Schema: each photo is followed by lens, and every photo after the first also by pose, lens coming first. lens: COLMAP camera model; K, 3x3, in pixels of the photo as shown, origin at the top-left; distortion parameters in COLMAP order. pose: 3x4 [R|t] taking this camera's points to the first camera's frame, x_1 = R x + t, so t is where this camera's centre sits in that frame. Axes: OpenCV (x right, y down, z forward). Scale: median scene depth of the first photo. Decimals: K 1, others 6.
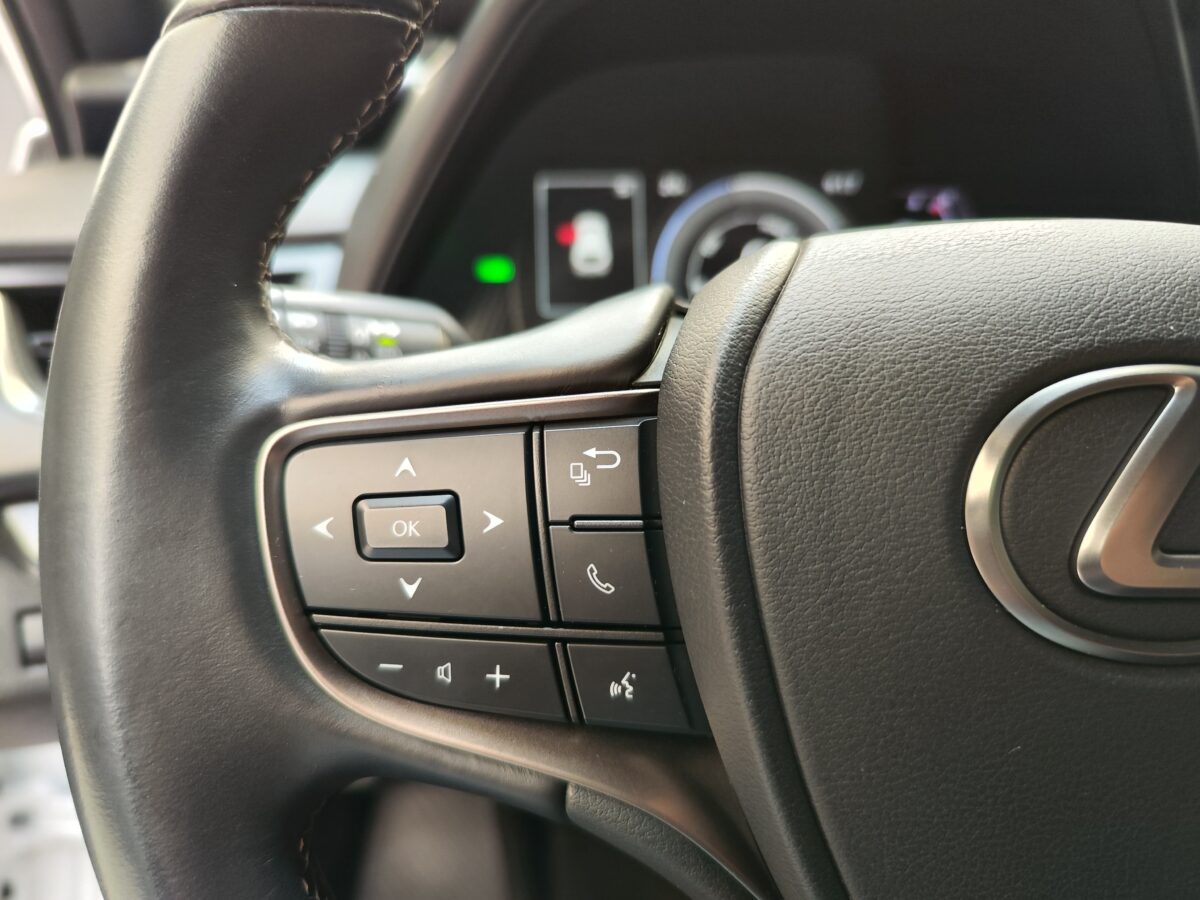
lens RADIAL K [[813.0, 0, 588.7], [0, 813.0, 443.9], [0, 0, 1]] dist [0.010213, -0.018536]
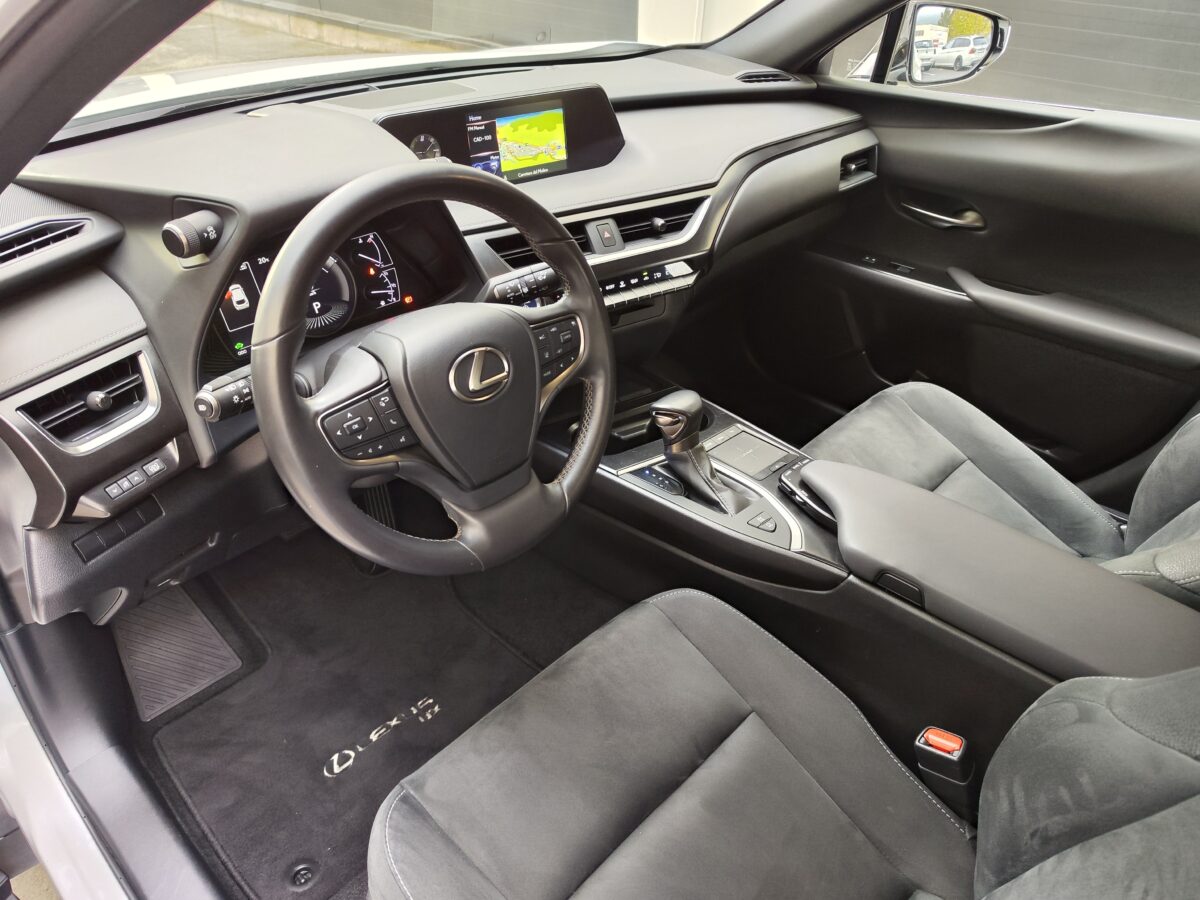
lens RADIAL K [[813.0, 0, 588.7], [0, 813.0, 443.9], [0, 0, 1]] dist [0.010213, -0.018536]
pose [[0.771002, -0.396208, 0.498574, -1.602549], [0.251503, 0.908695, 0.333196, -1.069214], [-0.585066, -0.131502, 0.800253, -3.725866]]
